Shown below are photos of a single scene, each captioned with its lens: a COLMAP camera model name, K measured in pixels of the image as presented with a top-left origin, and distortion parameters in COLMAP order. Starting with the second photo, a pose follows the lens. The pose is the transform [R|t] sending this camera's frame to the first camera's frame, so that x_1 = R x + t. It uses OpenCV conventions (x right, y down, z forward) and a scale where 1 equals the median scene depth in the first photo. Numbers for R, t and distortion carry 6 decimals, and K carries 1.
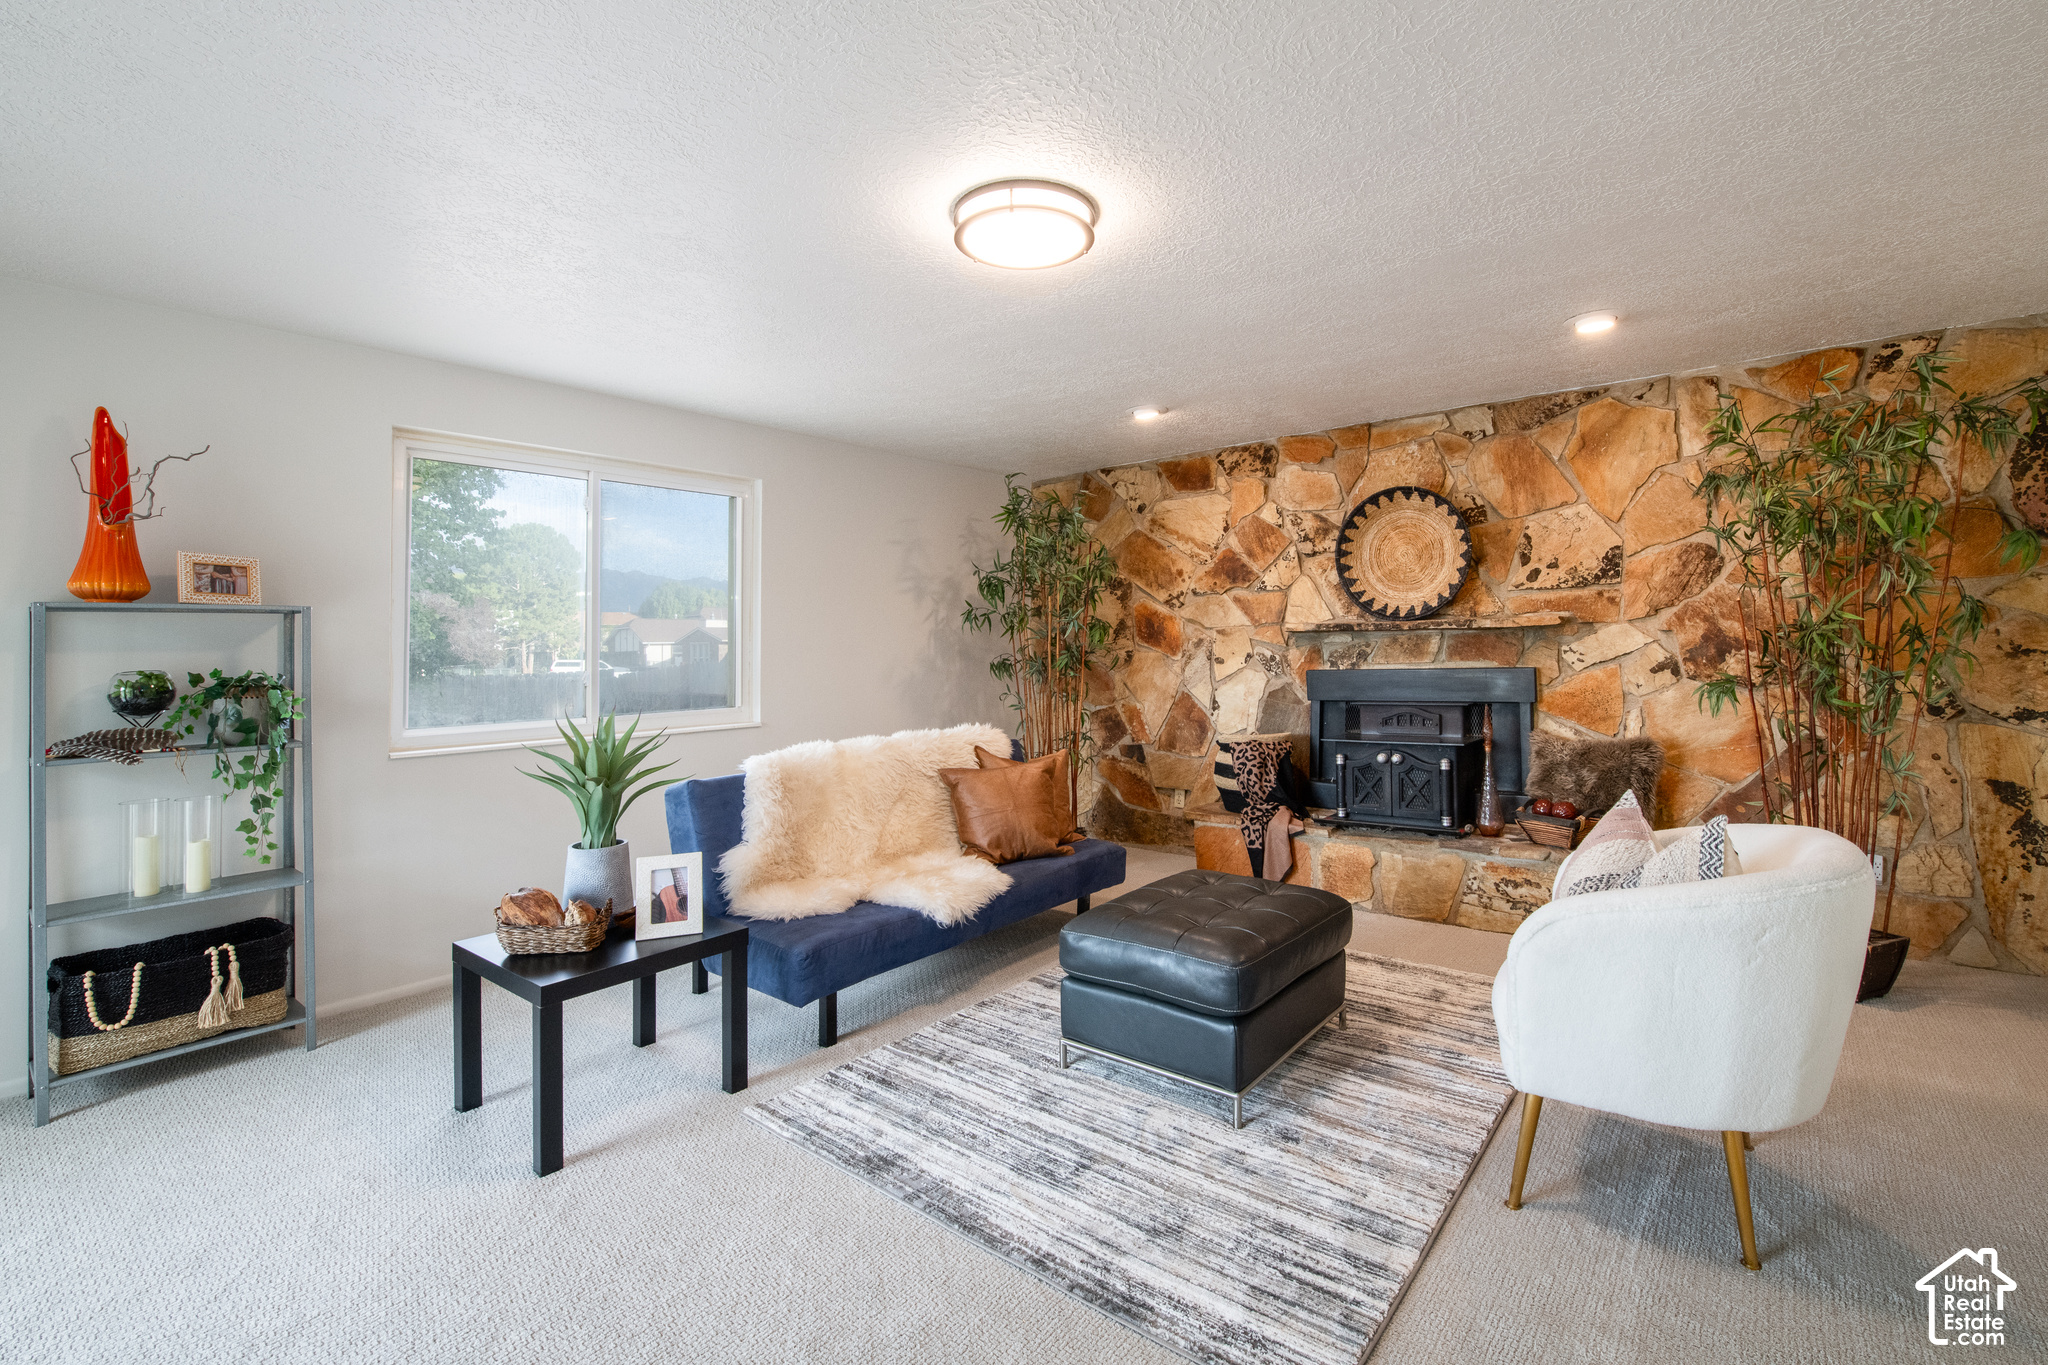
lens RADIAL K [[924.0, 0, 1034.1], [0, 924.0, 660.8], [0, 0, 1]] dist [-0.016486, -0.000531]
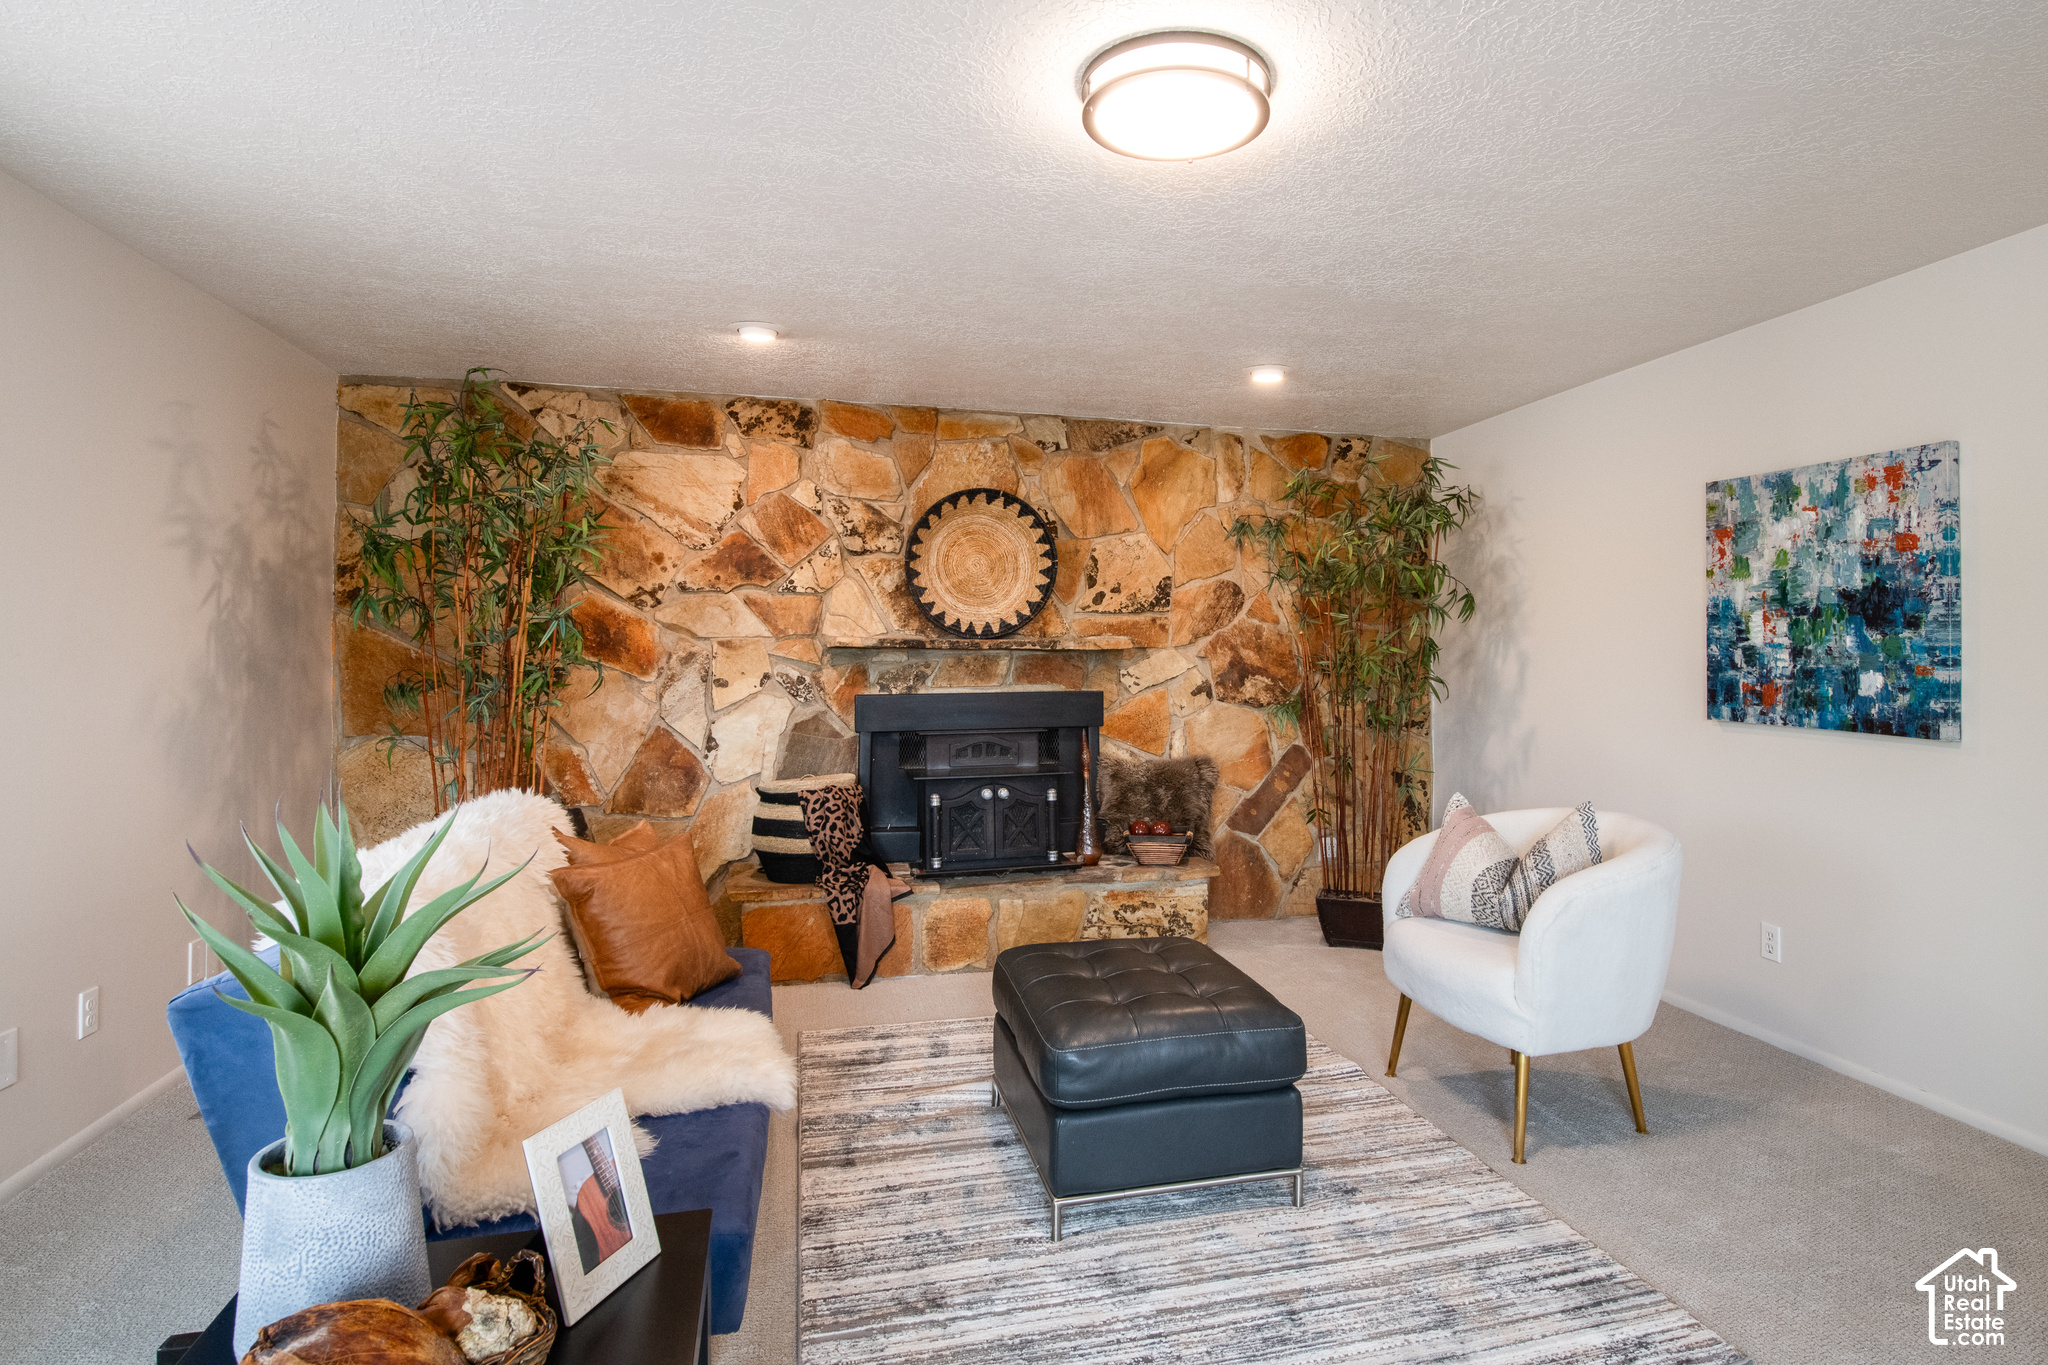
lens RADIAL K [[1123.2, 0, 1108.7], [0, 1123.2, 676.2], [0, 0, 1]] dist [-0.000560, 0.000980]
pose [[0.567798, 0.004664, 0.823155, -0.436957], [-0.003560, 0.999989, -0.003210, -0.004729], [-0.823160, -0.001108, 0.567808, 0.289841]]
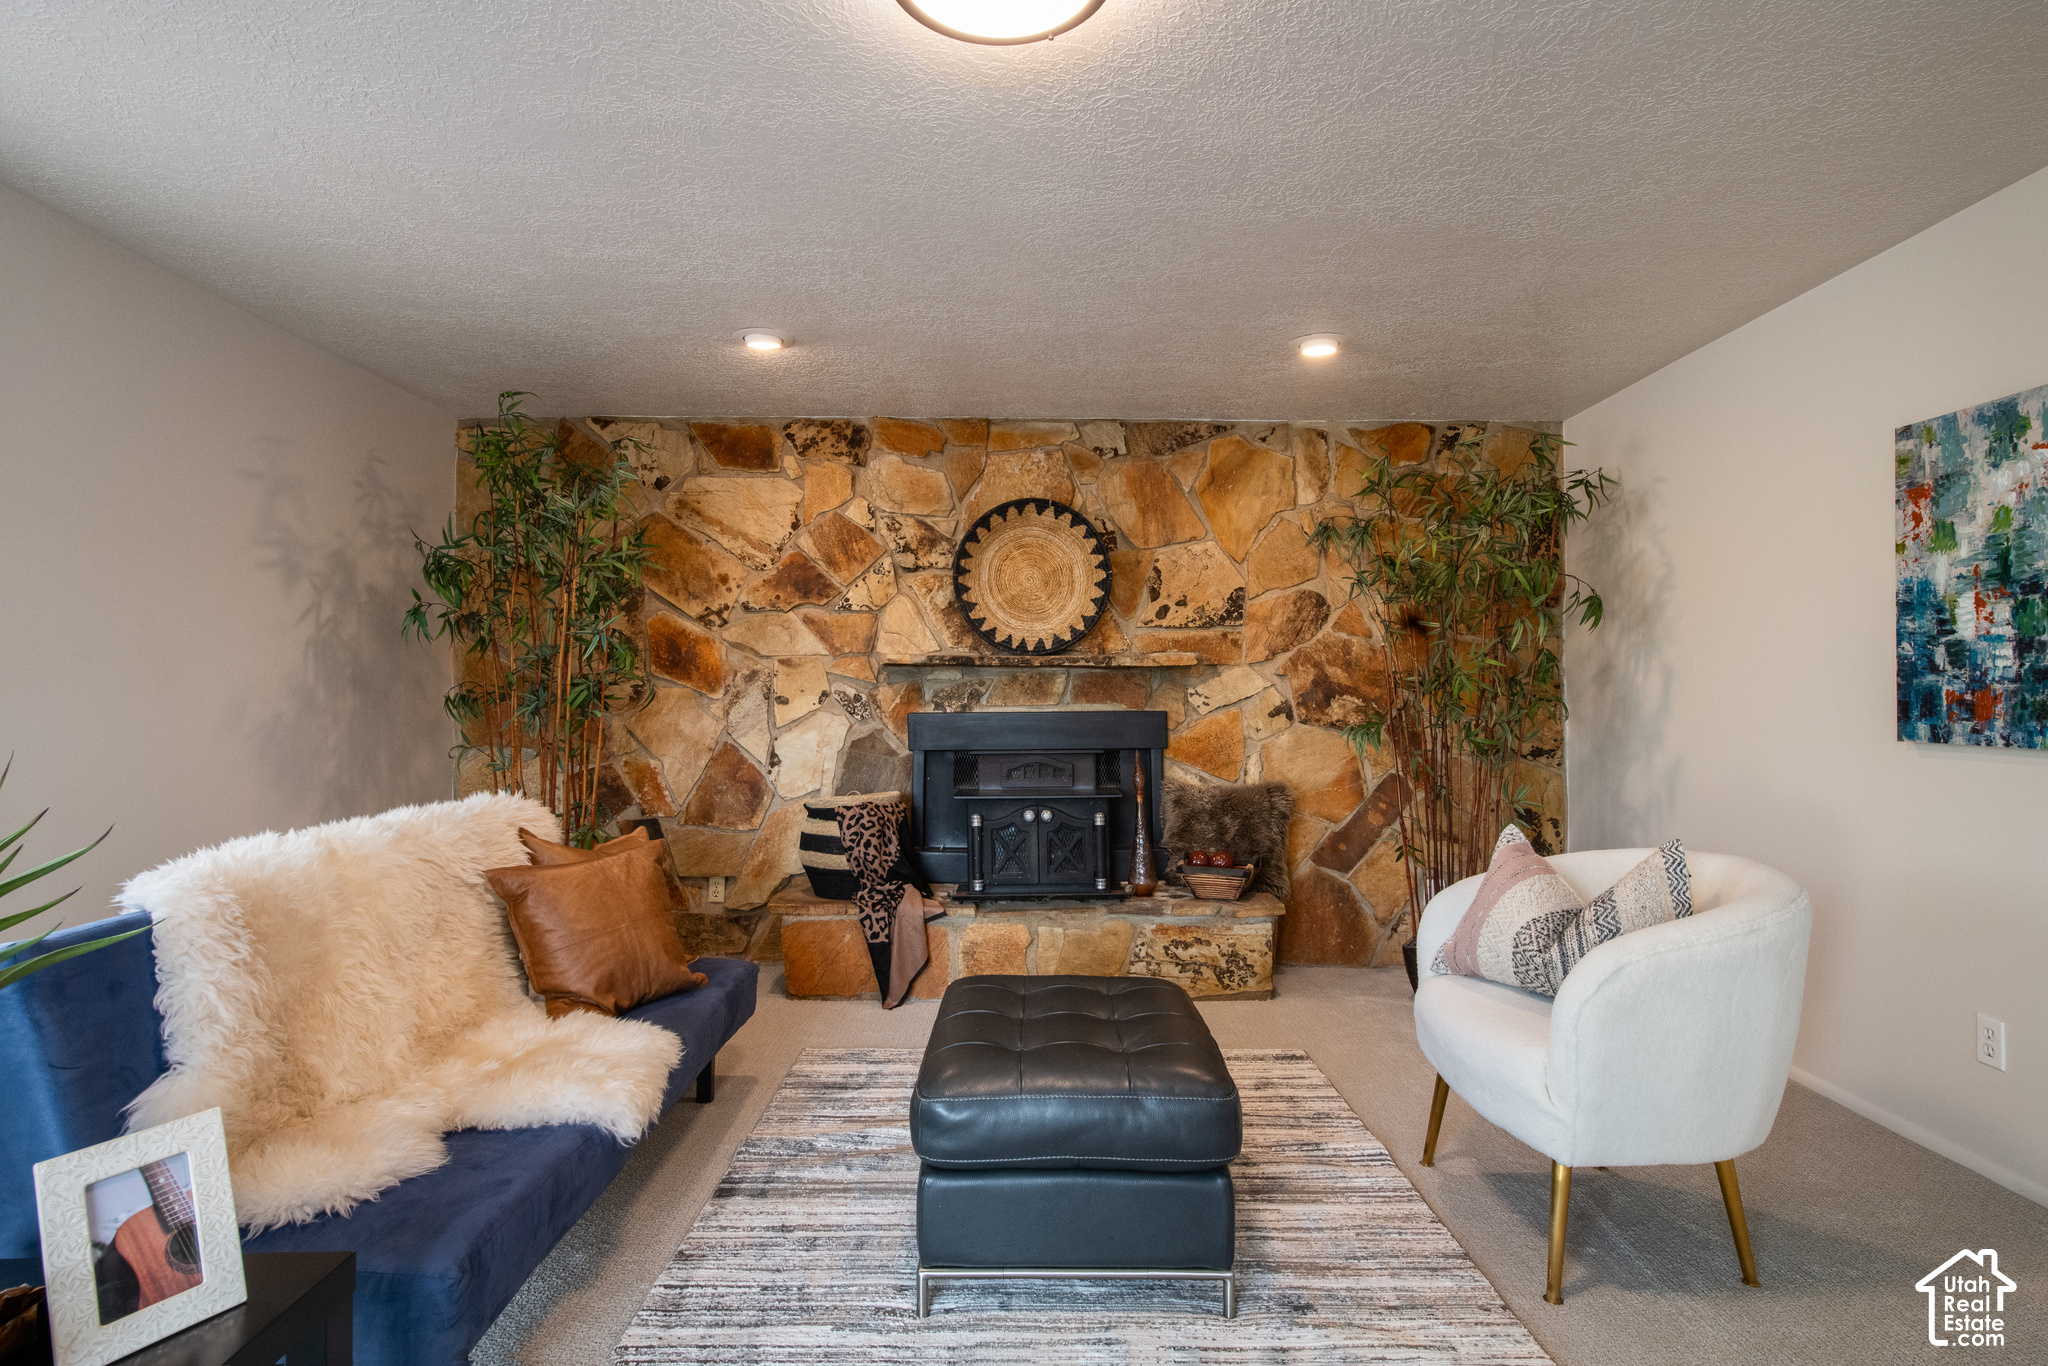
lens RADIAL K [[1072.1, 0, 1044.7], [0, 1072.1, 714.6], [0, 0, 1]] dist [0.015550, -0.000670]
pose [[0.764519, 0.011398, 0.644500, -0.240995], [-0.008878, 0.999935, -0.007153, 0.019250], [-0.644540, -0.000253, 0.764571, 0.235772]]
